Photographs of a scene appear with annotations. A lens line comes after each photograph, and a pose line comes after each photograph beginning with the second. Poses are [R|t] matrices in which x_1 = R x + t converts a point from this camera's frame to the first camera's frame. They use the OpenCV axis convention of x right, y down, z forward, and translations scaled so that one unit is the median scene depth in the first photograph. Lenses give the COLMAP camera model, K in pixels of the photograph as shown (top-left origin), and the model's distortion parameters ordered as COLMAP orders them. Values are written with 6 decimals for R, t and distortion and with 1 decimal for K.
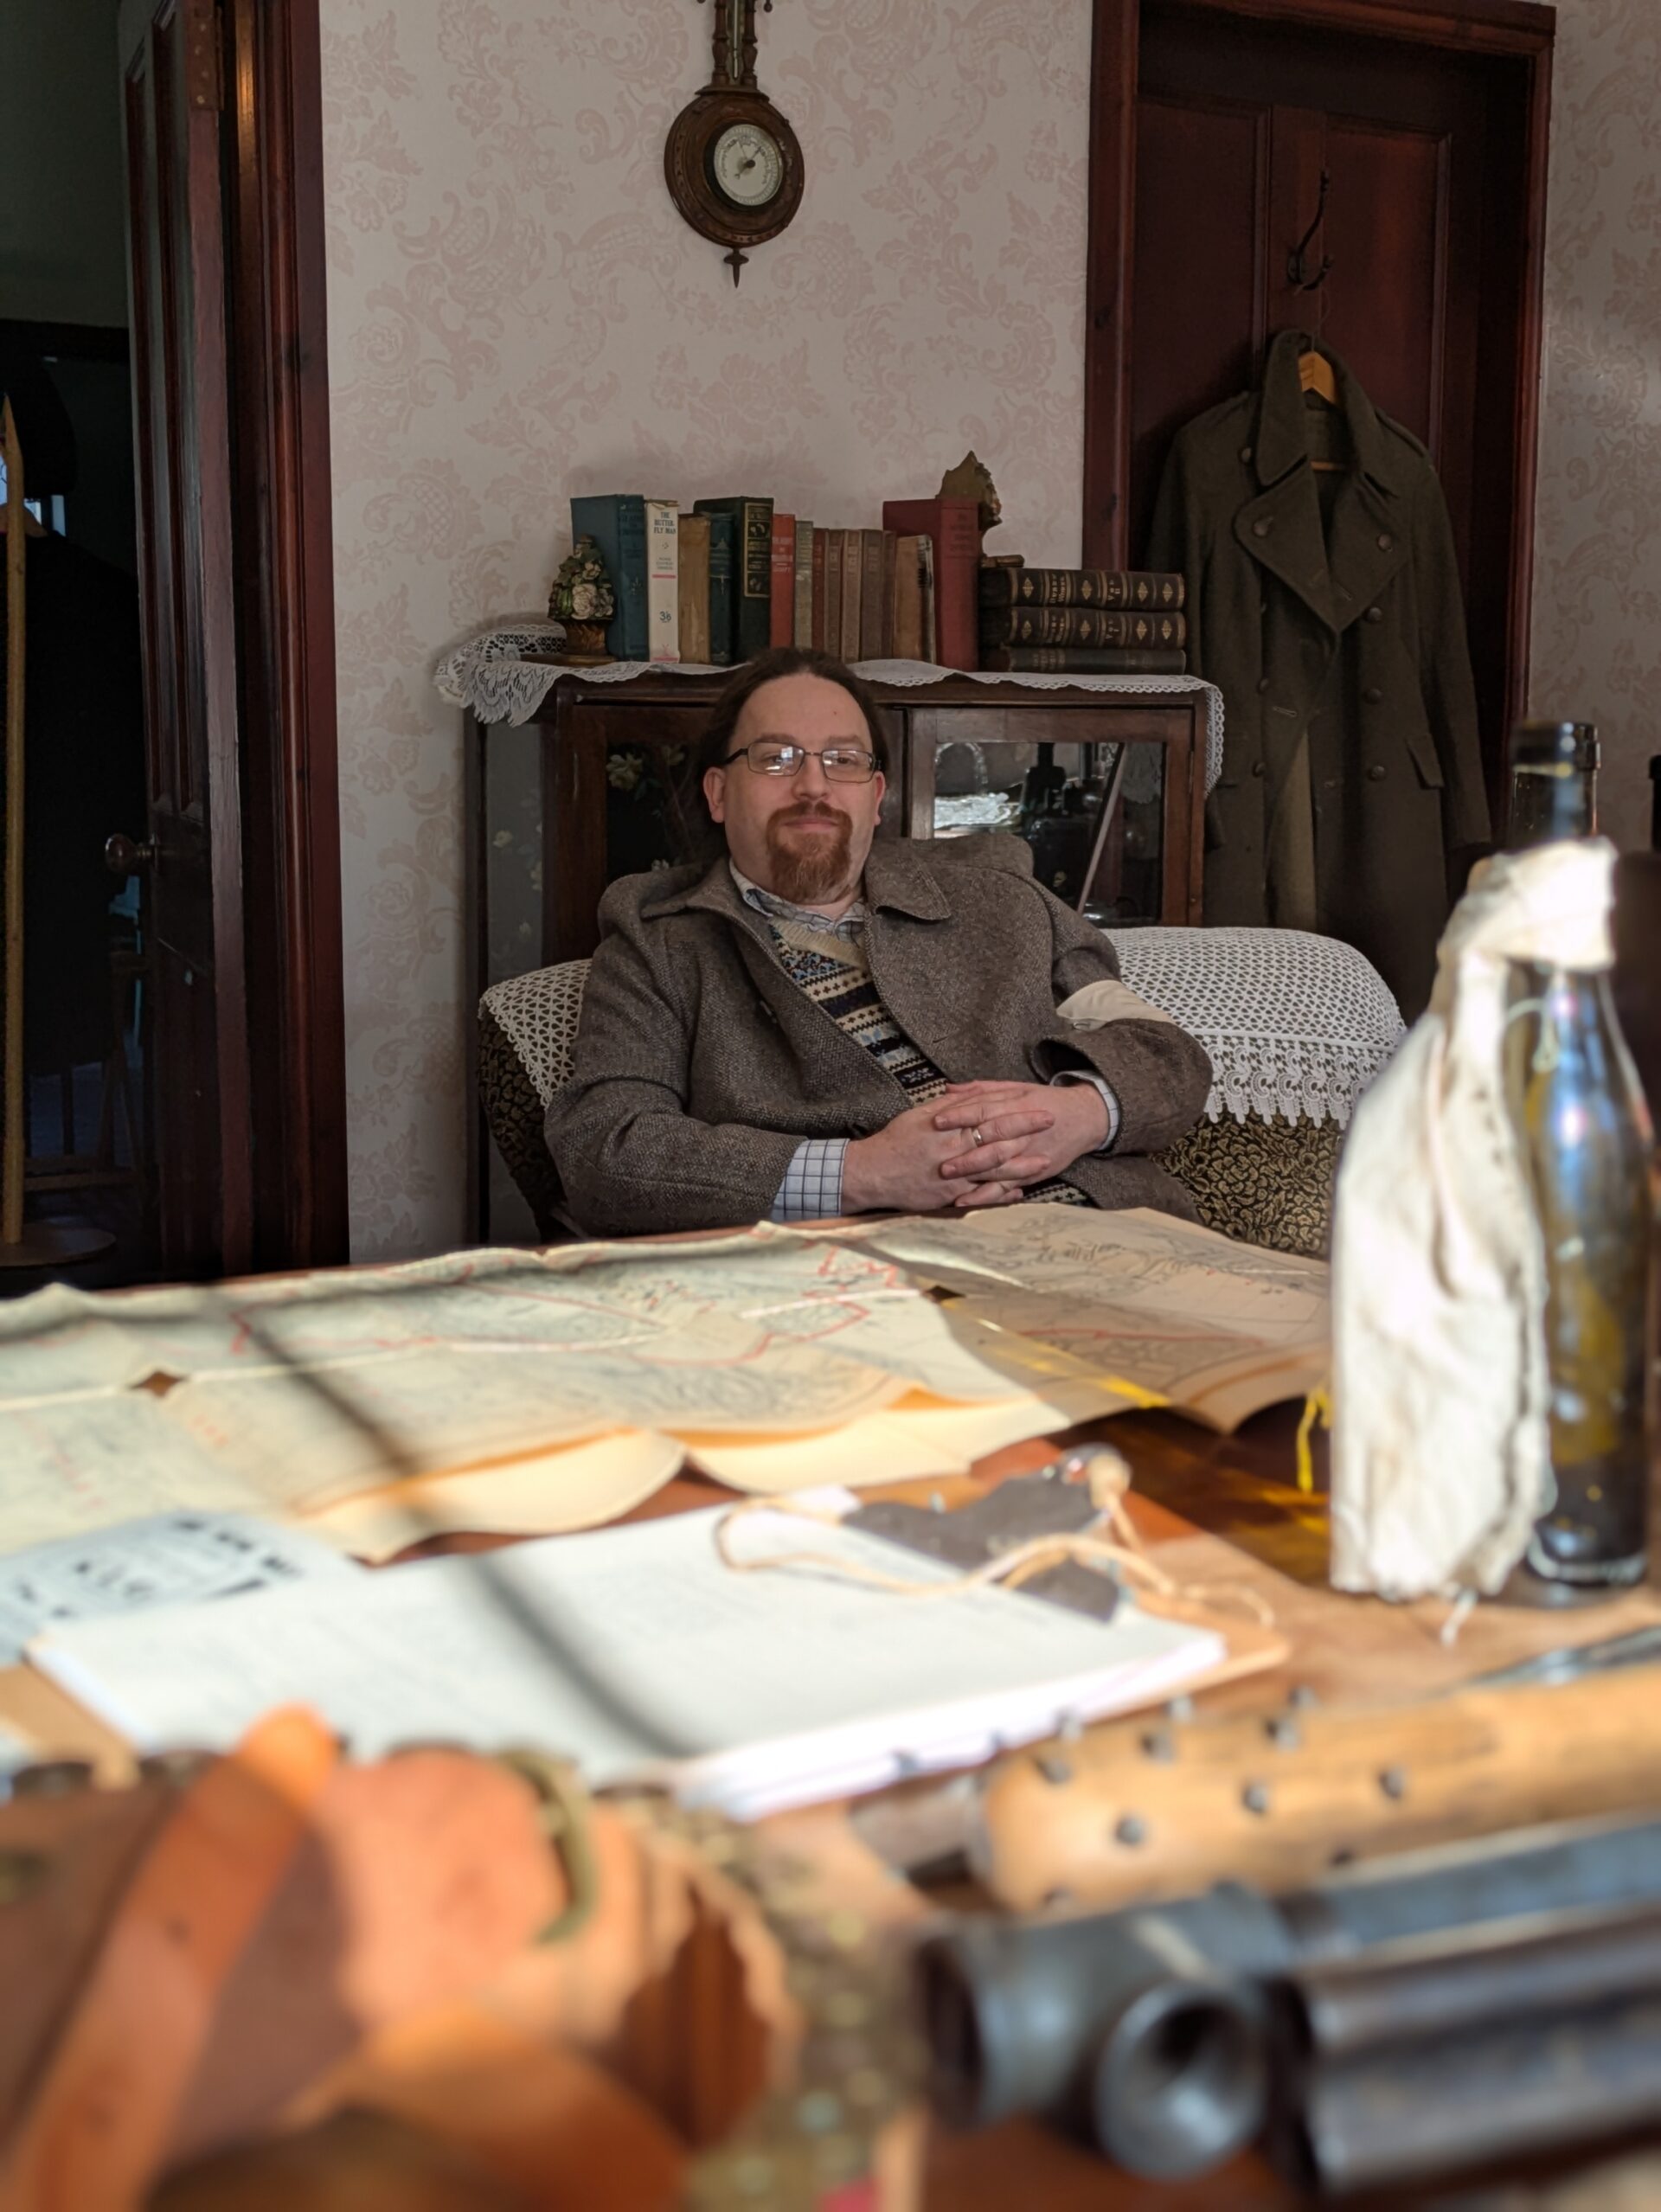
lens RADIAL K [[2689.0, 0, 835.1], [0, 2689.0, 1098.8], [0, 0, 1]] dist [0.069676, 0.000000]
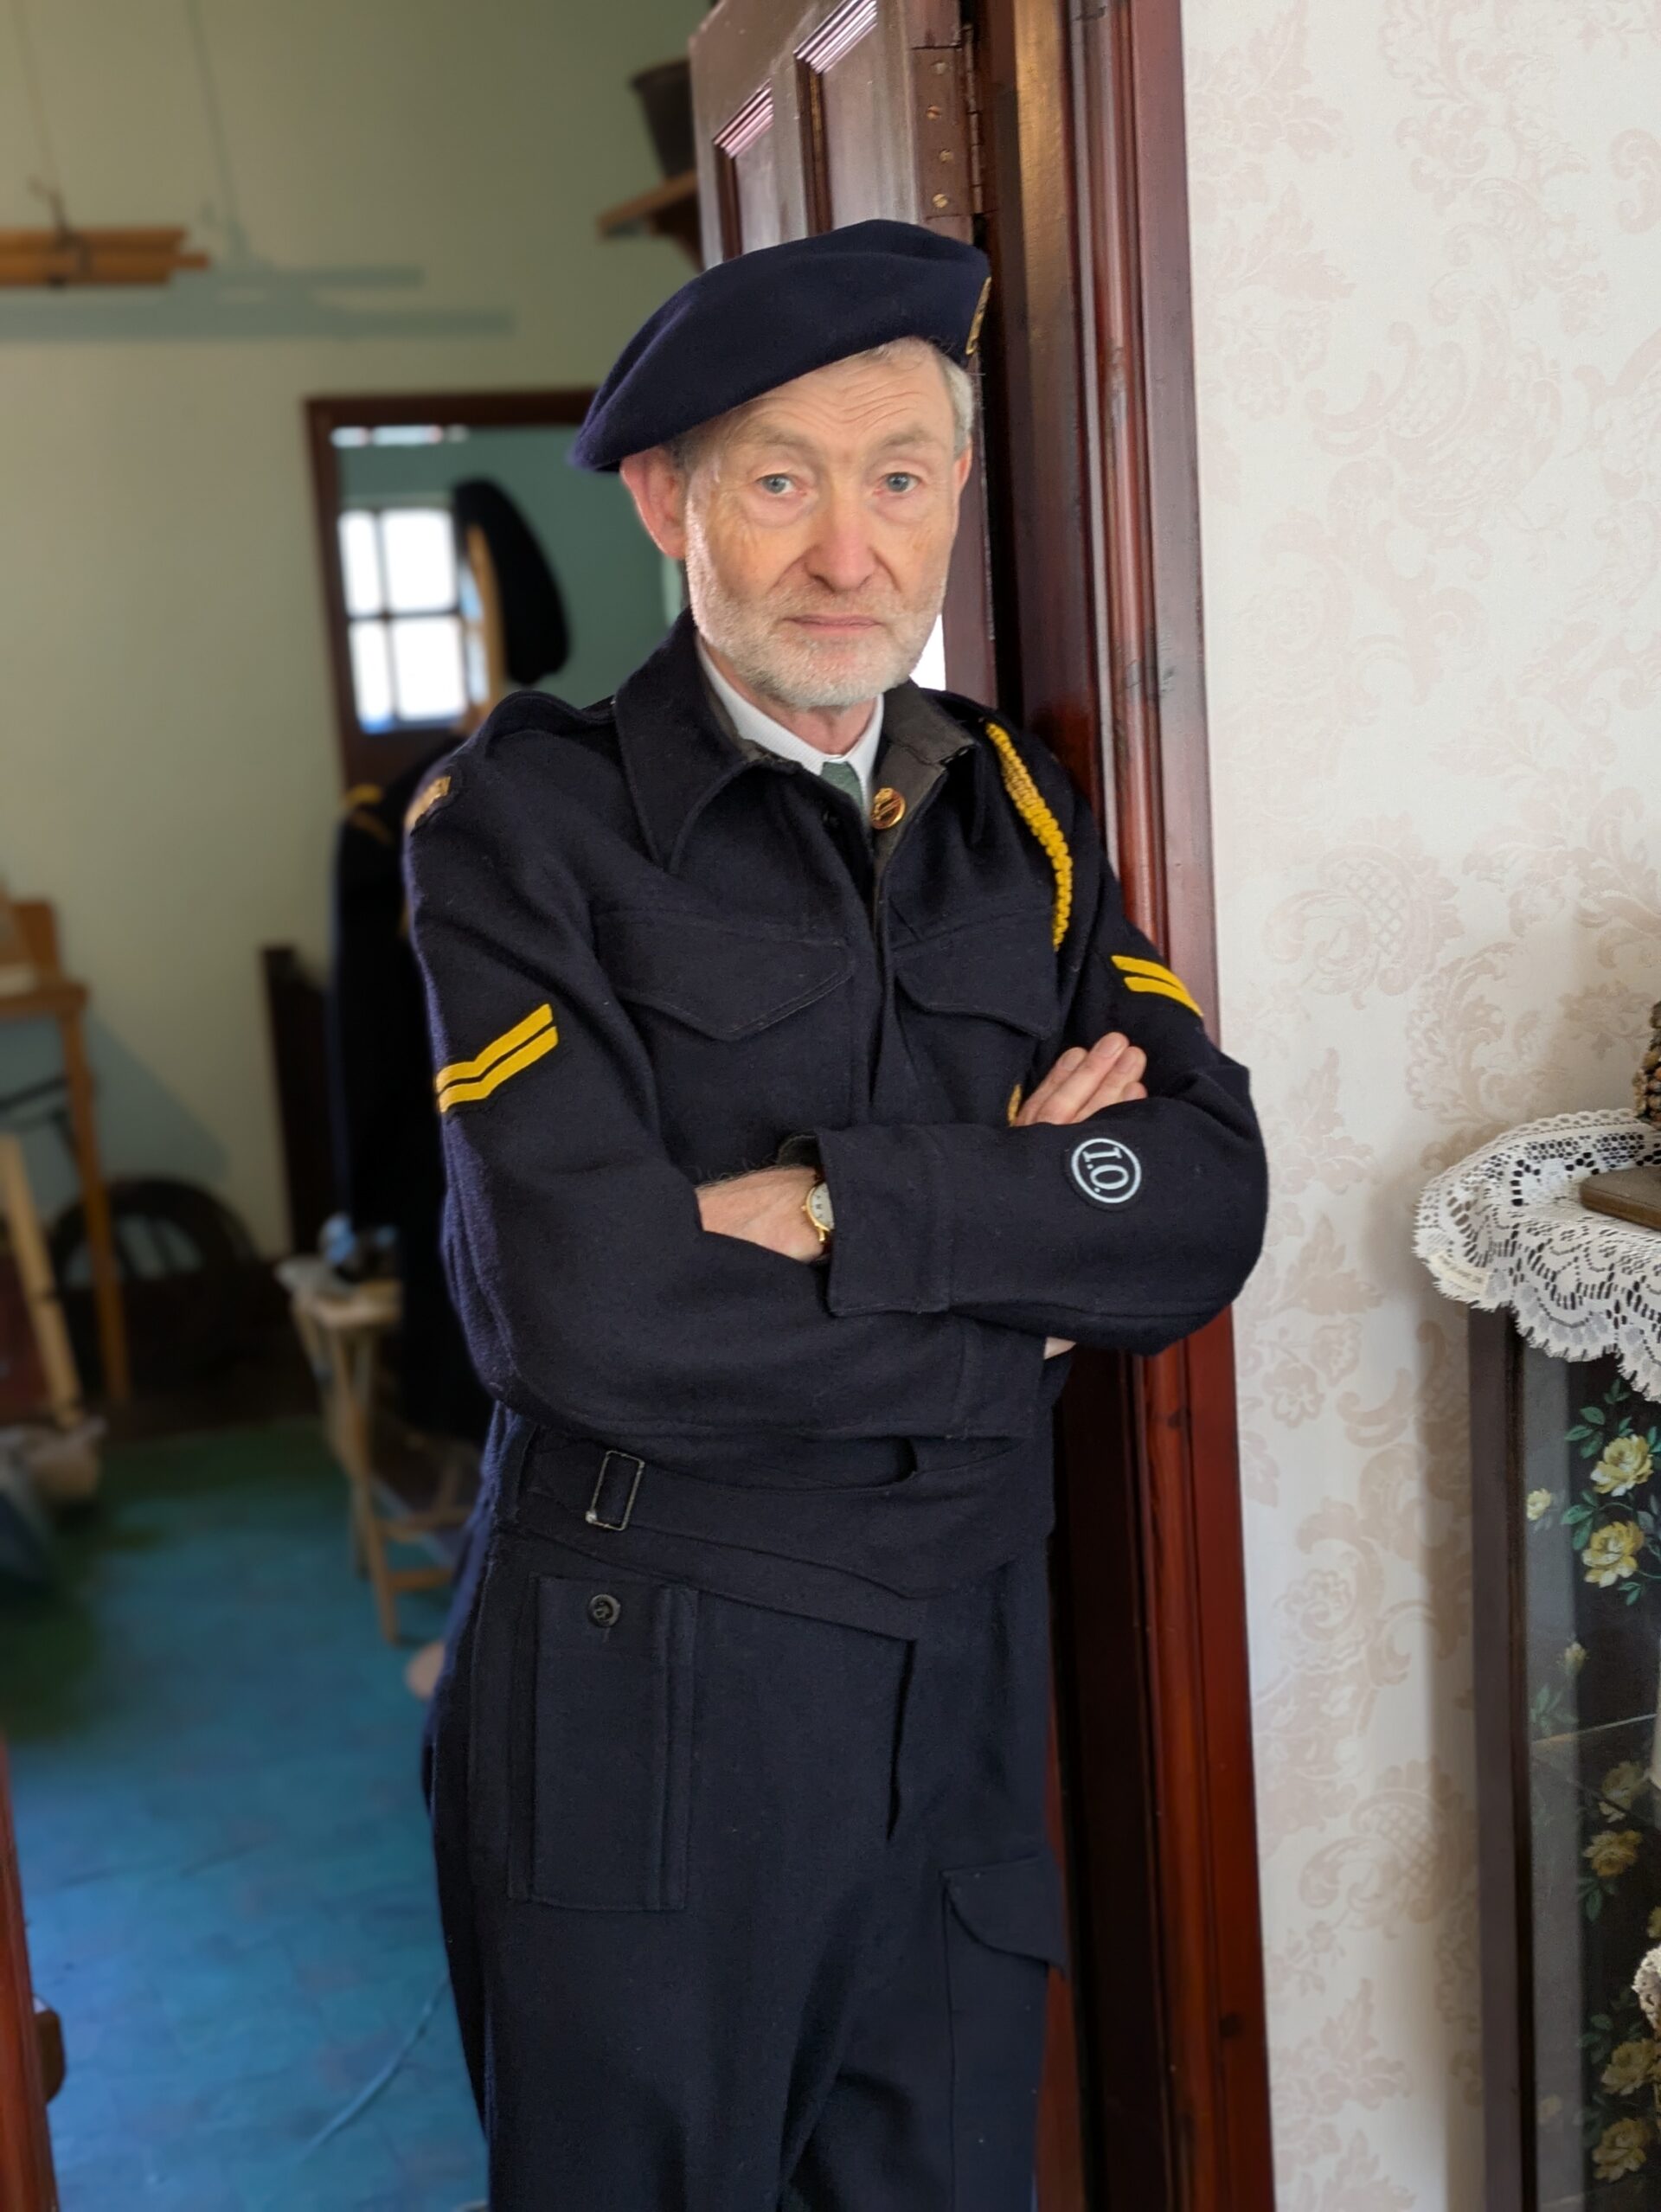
lens RADIAL K [[2689.0, 0, 828.0], [0, 2689.0, 1106.2], [0, 0, 1]] dist [0.069676, 0.000000]
pose [[0.992535, -0.042180, -0.114435, -0.197303], [0.049798, 0.996671, 0.064549, -0.217345], [0.111332, -0.069766, 0.991331, 0.439354]]
